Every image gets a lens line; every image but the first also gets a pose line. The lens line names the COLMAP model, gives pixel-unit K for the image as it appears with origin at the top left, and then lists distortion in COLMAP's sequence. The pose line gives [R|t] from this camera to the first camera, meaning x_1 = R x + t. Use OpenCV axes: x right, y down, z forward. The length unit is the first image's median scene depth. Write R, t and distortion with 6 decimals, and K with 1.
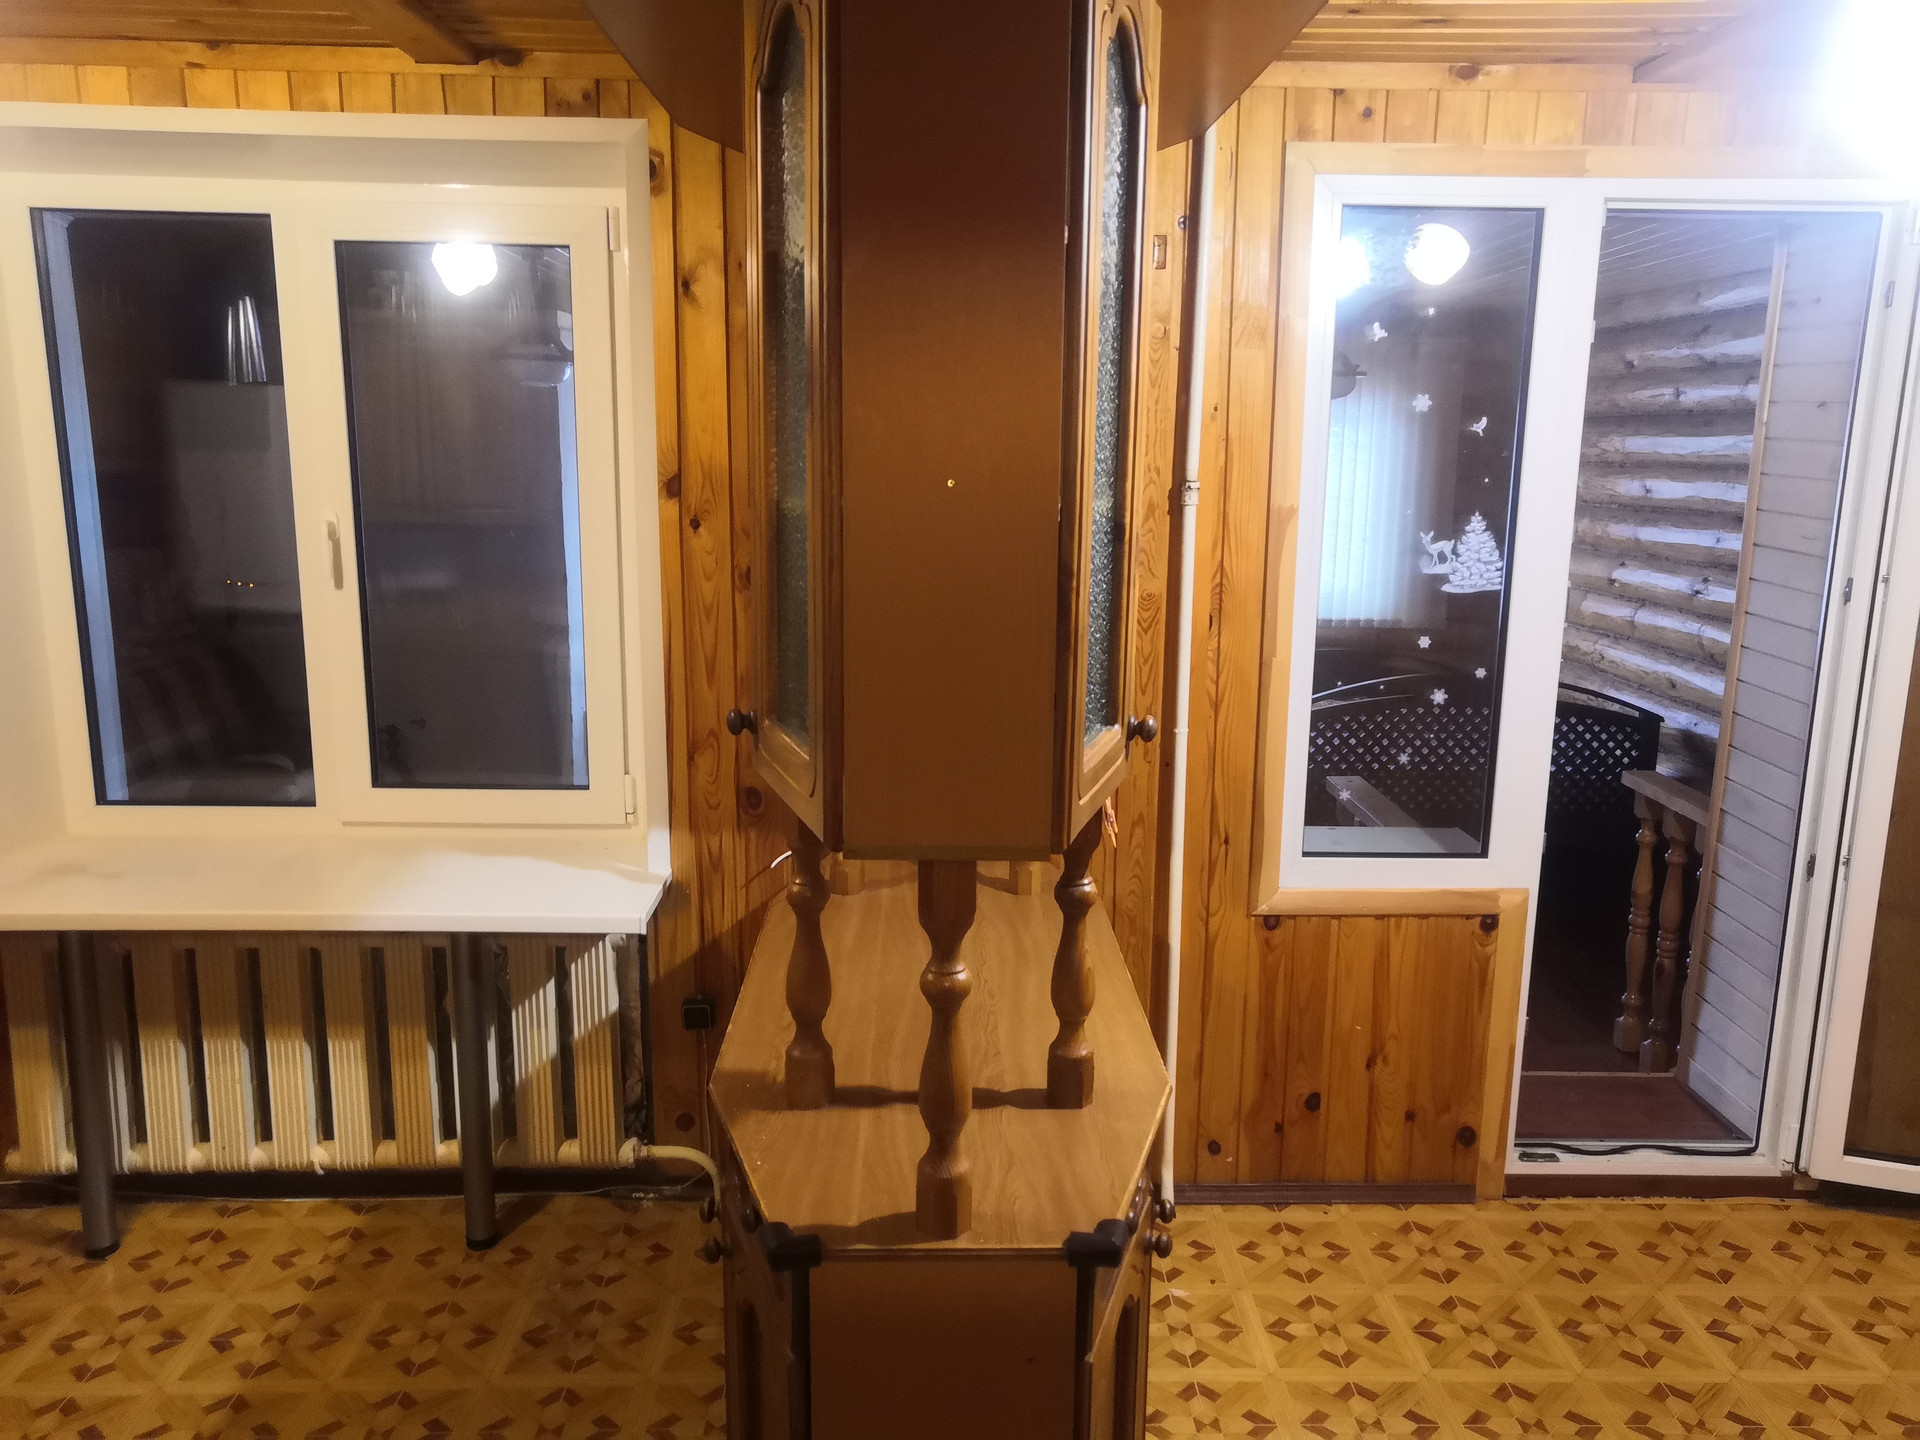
lens RADIAL K [[1500.1, 0, 959.9], [0, 1500.1, 721.9], [0, 0, 1]] dist [0.028429, 0.006597]
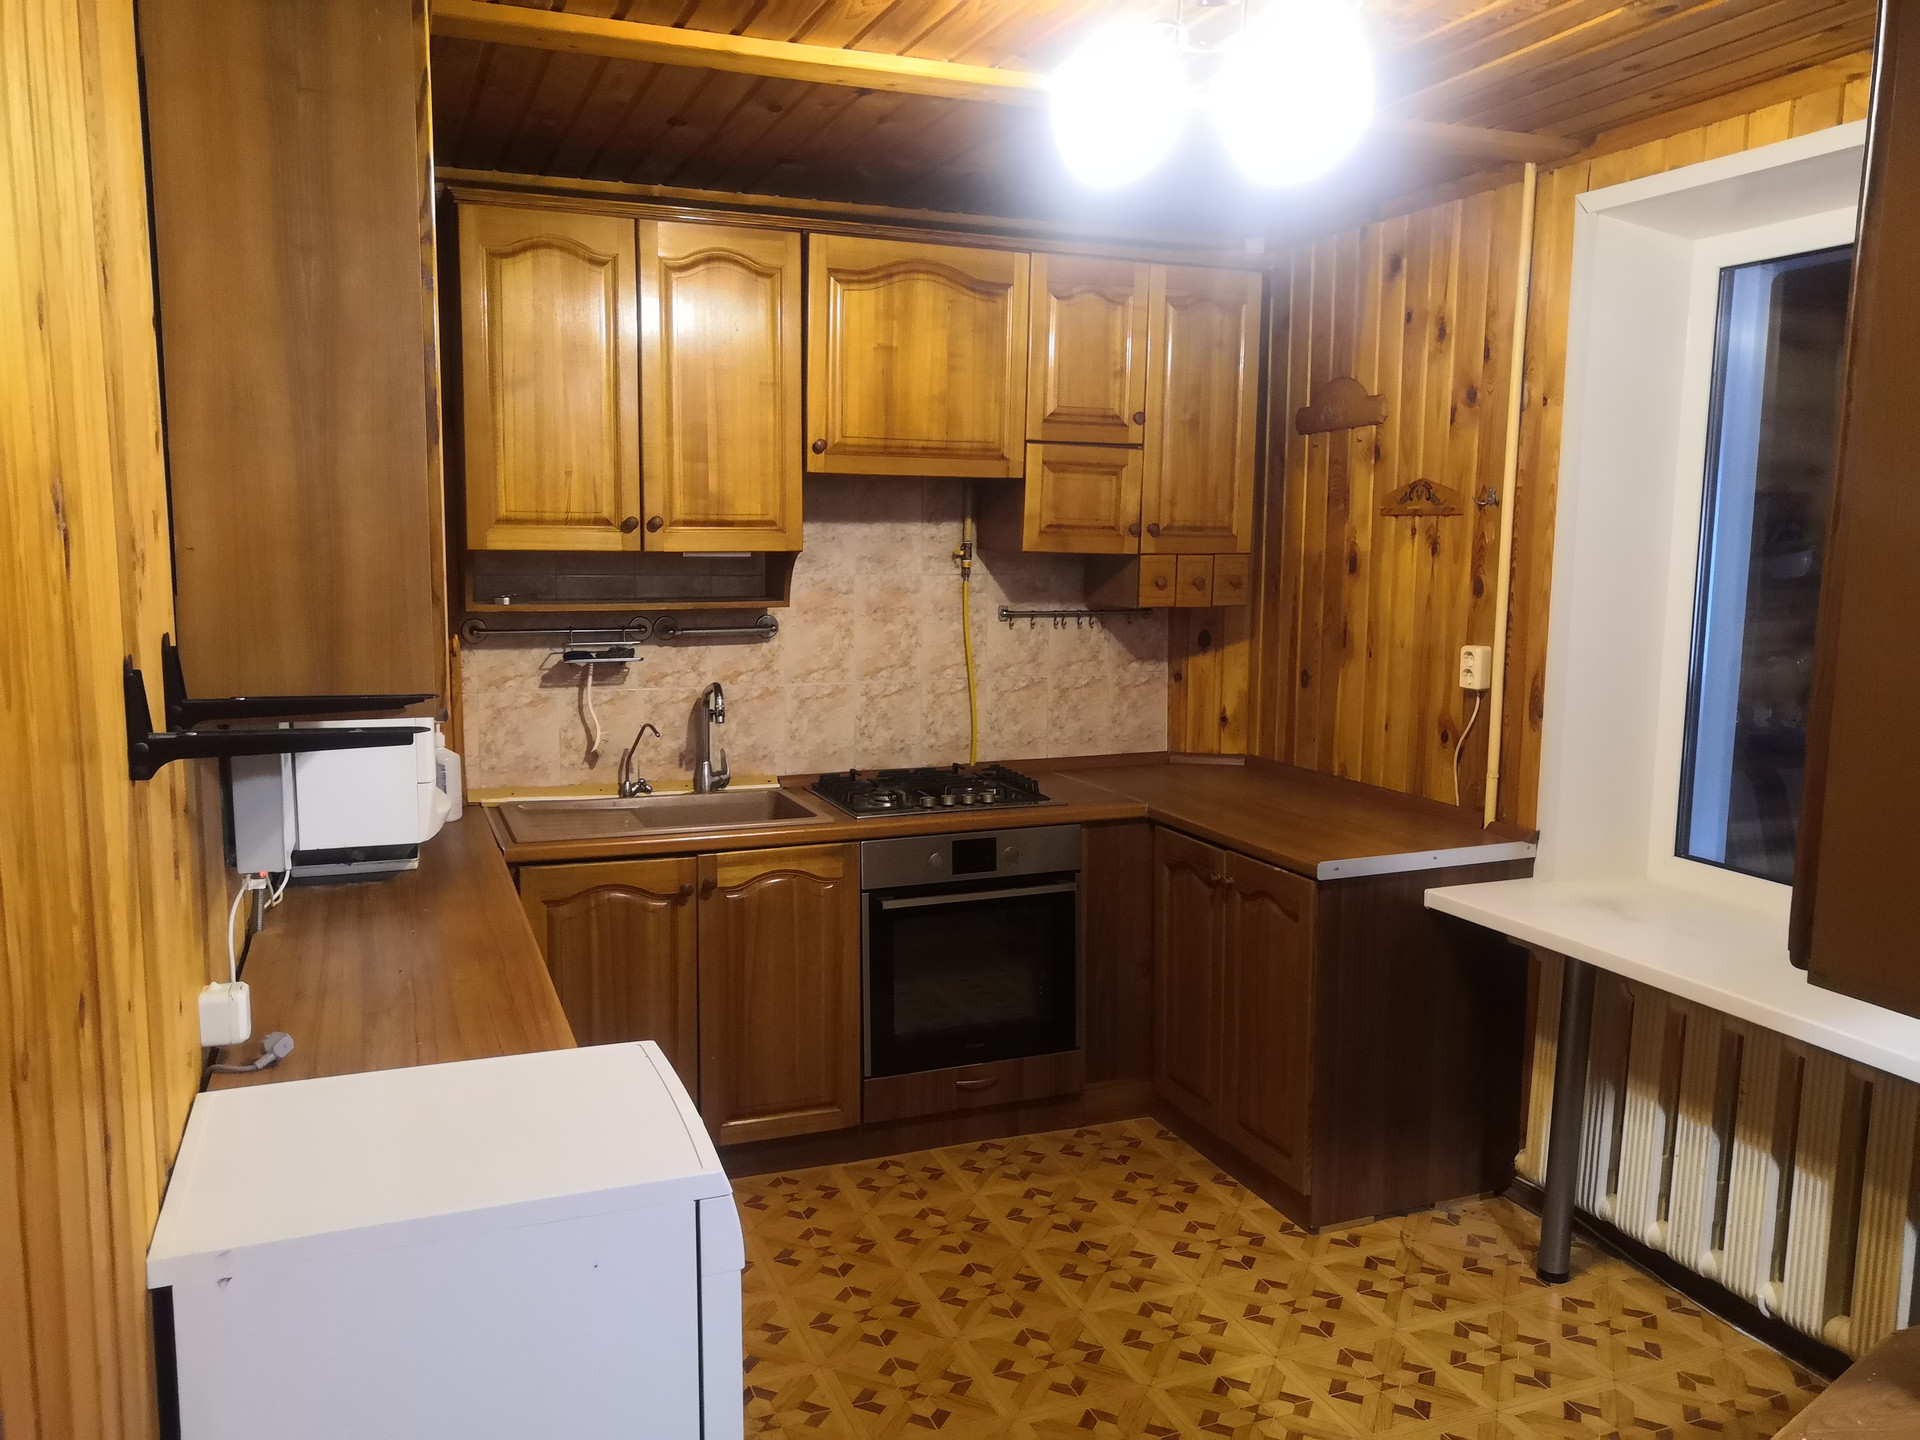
lens RADIAL K [[1500.1, 0, 958.9], [0, 1500.1, 721.3], [0, 0, 1]] dist [0.028429, 0.006597]
pose [[0.346894, 0.113956, -0.930956, 0.198425], [-0.190806, 0.980409, 0.048911, 0.010122], [0.918291, 0.160665, 0.361841, 0.210229]]
